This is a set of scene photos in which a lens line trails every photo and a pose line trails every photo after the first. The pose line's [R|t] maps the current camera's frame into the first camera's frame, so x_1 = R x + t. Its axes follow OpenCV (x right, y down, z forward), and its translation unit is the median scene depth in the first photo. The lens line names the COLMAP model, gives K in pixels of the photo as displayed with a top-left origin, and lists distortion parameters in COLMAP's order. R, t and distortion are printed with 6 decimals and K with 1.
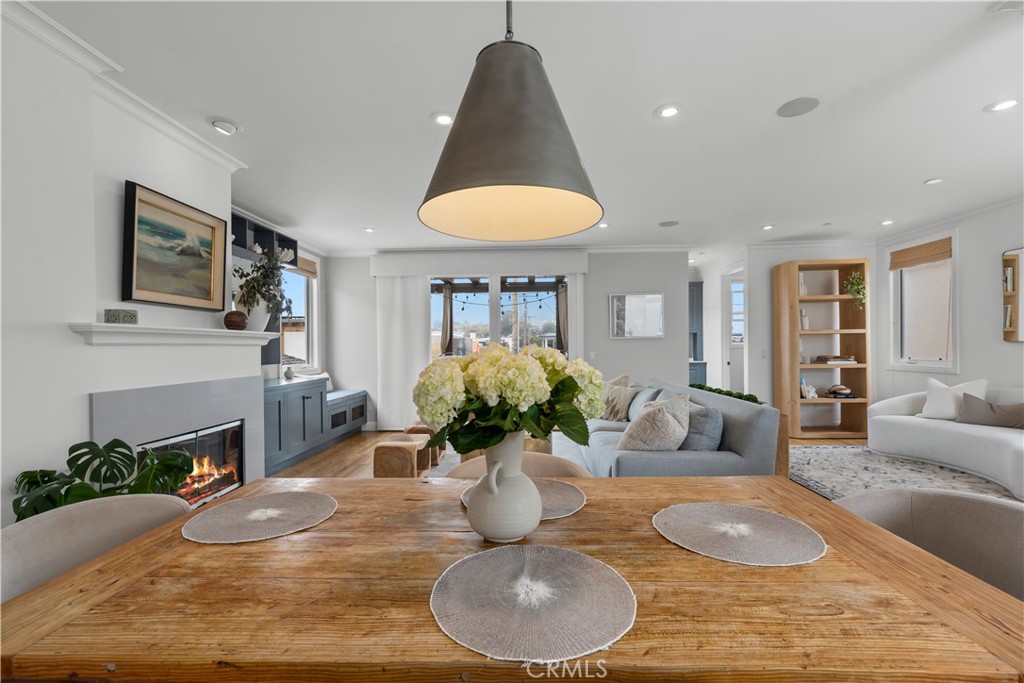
lens RADIAL K [[441.2, 0, 512.2], [0, 441.2, 347.4], [0, 0, 1]] dist [-0.000742, 0.001521]
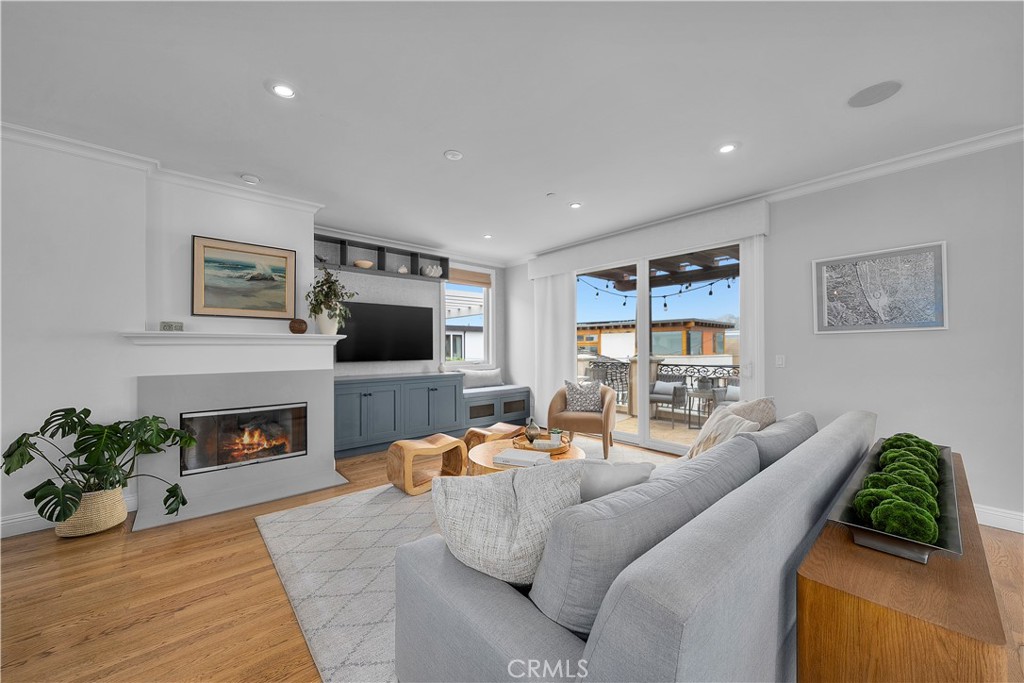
lens RADIAL K [[379.3, 0, 510.9], [0, 379.3, 346.0], [0, 0, 1]] dist [-0.002545, -0.000002]
pose [[0.691503, 0.002007, -0.722371, 0.401582], [-0.002911, 0.999996, -0.000008, -0.003032], [0.722368, 0.002108, 0.691506, 0.448637]]
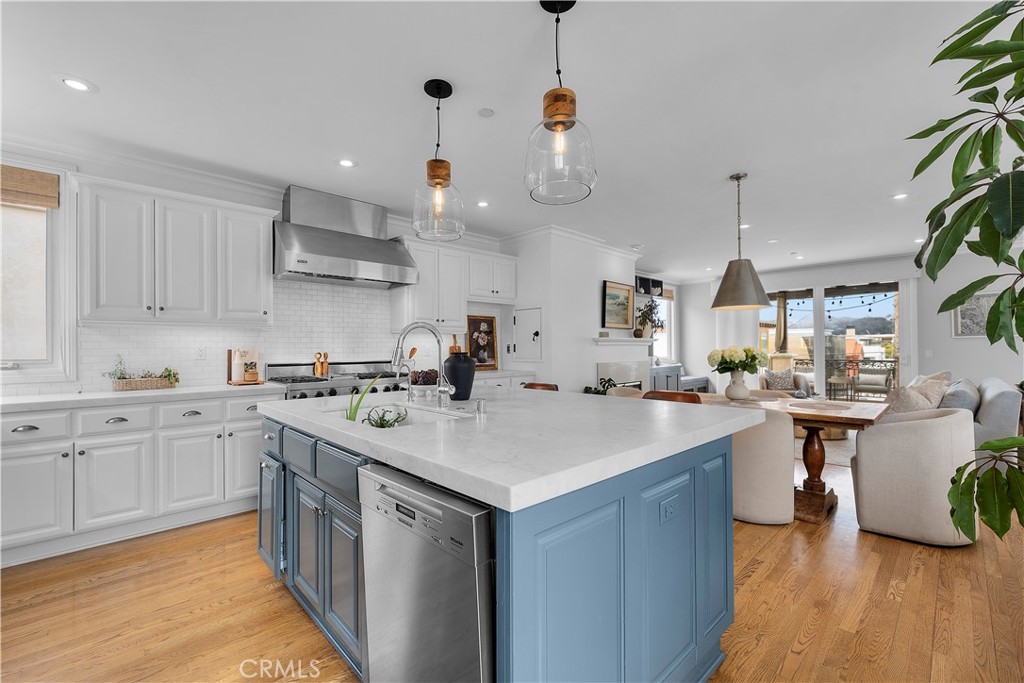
lens RADIAL K [[441.2, 0, 508.2], [0, 441.2, 343.6], [0, 0, 1]] dist [-0.000742, 0.001521]
pose [[0.724008, -0.004203, -0.689779, 0.236903], [-0.000195, 0.999980, -0.006298, 0.000442], [0.689791, 0.004695, 0.723993, -0.606365]]
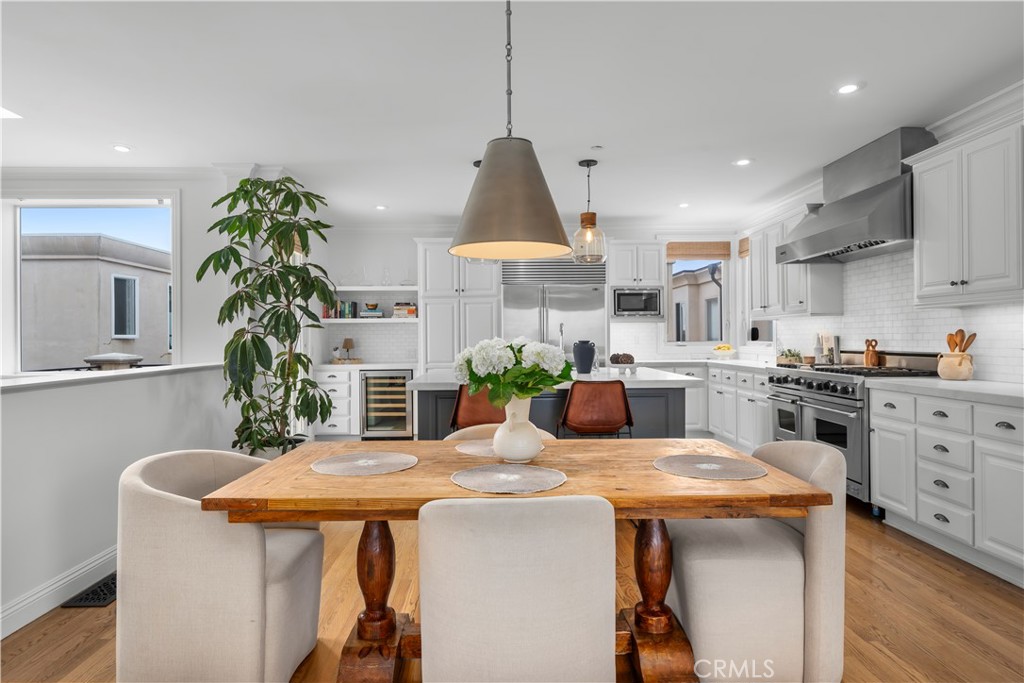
lens RADIAL K [[557.2, 0, 513.1], [0, 557.2, 337.1], [0, 0, 1]] dist [0.001632, -0.001882]
pose [[-0.997317, 0.014631, -0.071731, 0.028067], [0.014555, 0.999893, 0.001575, -0.000932], [0.071747, 0.000526, -0.997423, 0.641046]]
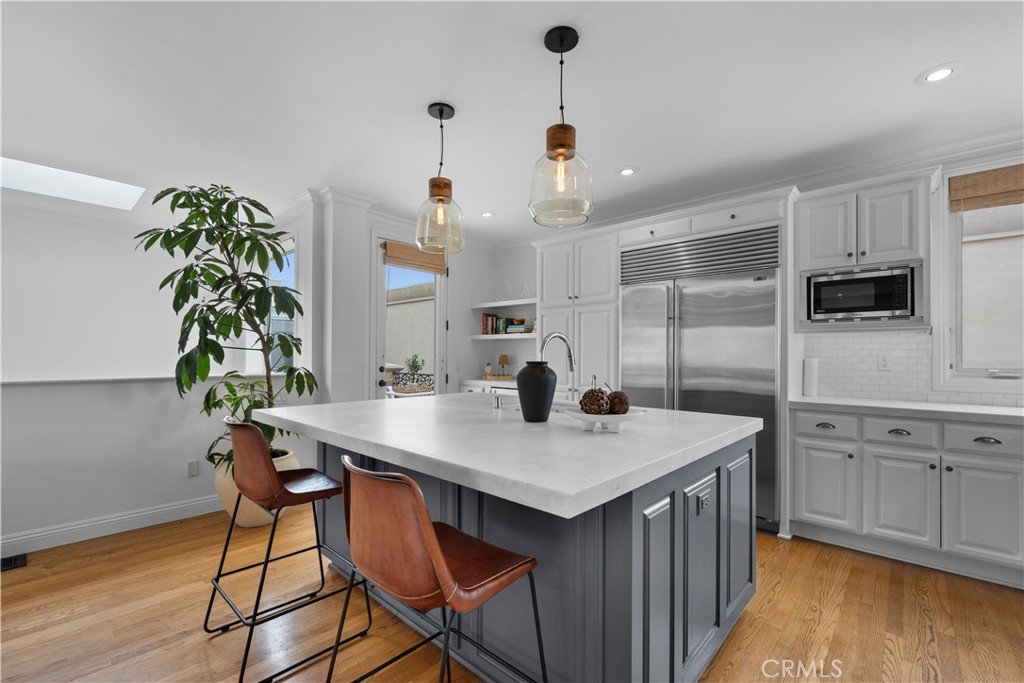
lens RADIAL K [[441.2, 0, 517.0], [0, 441.2, 347.4], [0, 0, 1]] dist [-0.000742, 0.001521]
pose [[-0.776359, 0.012711, 0.630163, -0.394807], [0.000321, 0.999804, -0.019772, 0.002644], [-0.630291, -0.015148, -0.776211, 0.050175]]
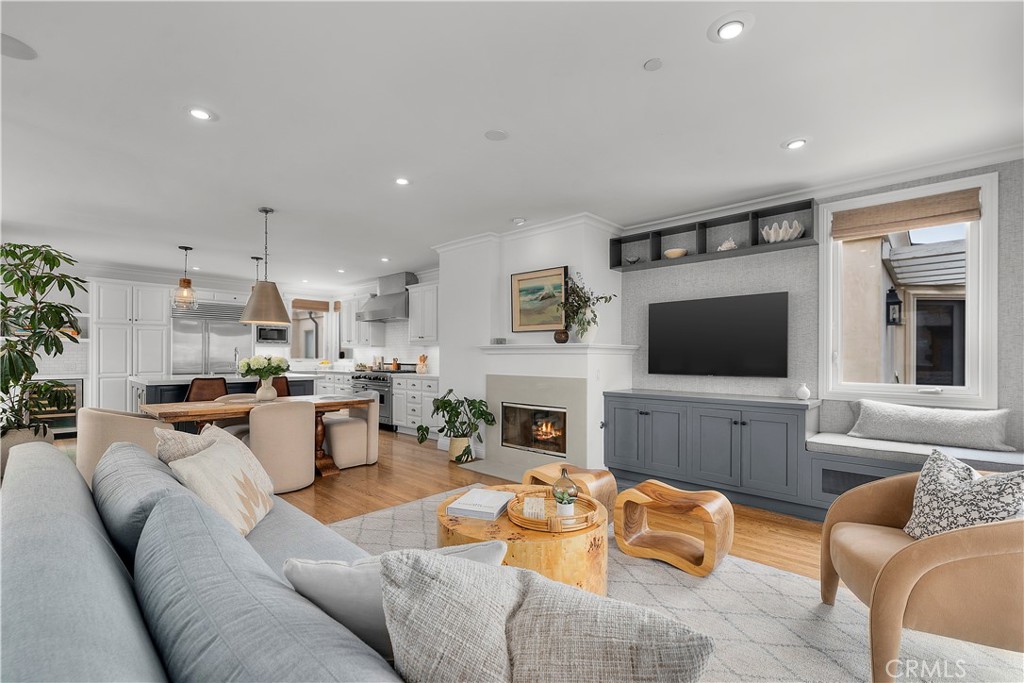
lens RADIAL K [[441.2, 0, 513.3], [0, 441.2, 360.5], [0, 0, 1]] dist [-0.000742, 0.001521]
pose [[-0.643888, 0.008950, -0.765068, 0.356460], [-0.002082, 0.999907, 0.013450, -0.001739], [0.765117, 0.010253, -0.643810, 1.173271]]
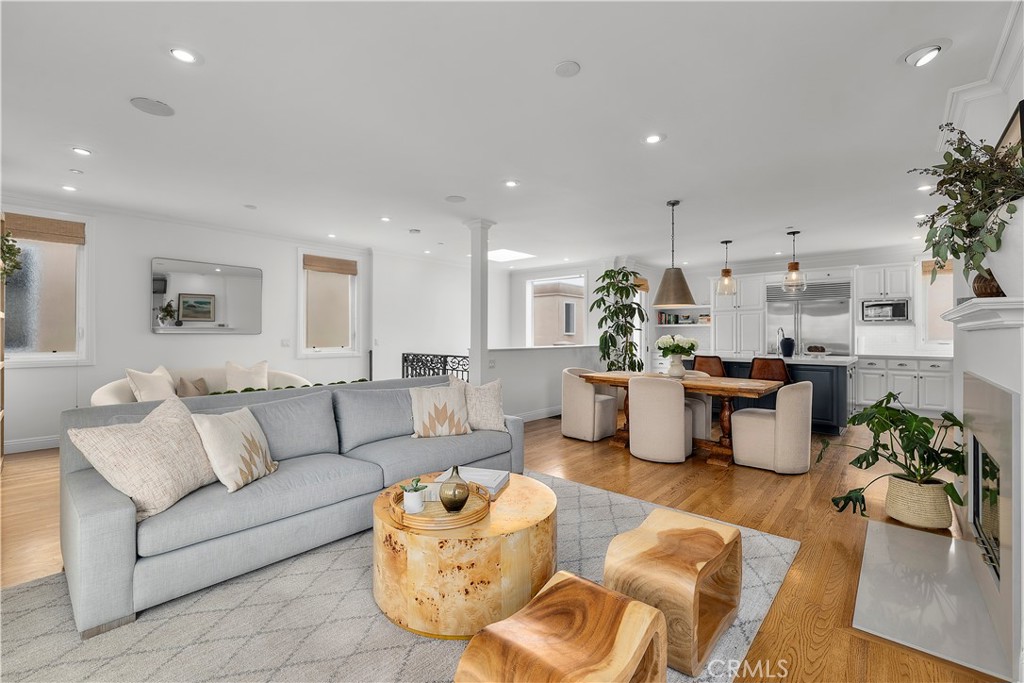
lens RADIAL K [[441.2, 0, 509.6], [0, 441.2, 327.6], [0, 0, 1]] dist [-0.000742, 0.001521]
pose [[-0.779029, 0.017130, 0.626753, -0.325788], [0.004257, 0.999748, -0.022034, 0.003441], [-0.626973, -0.014497, -0.778906, 1.196798]]
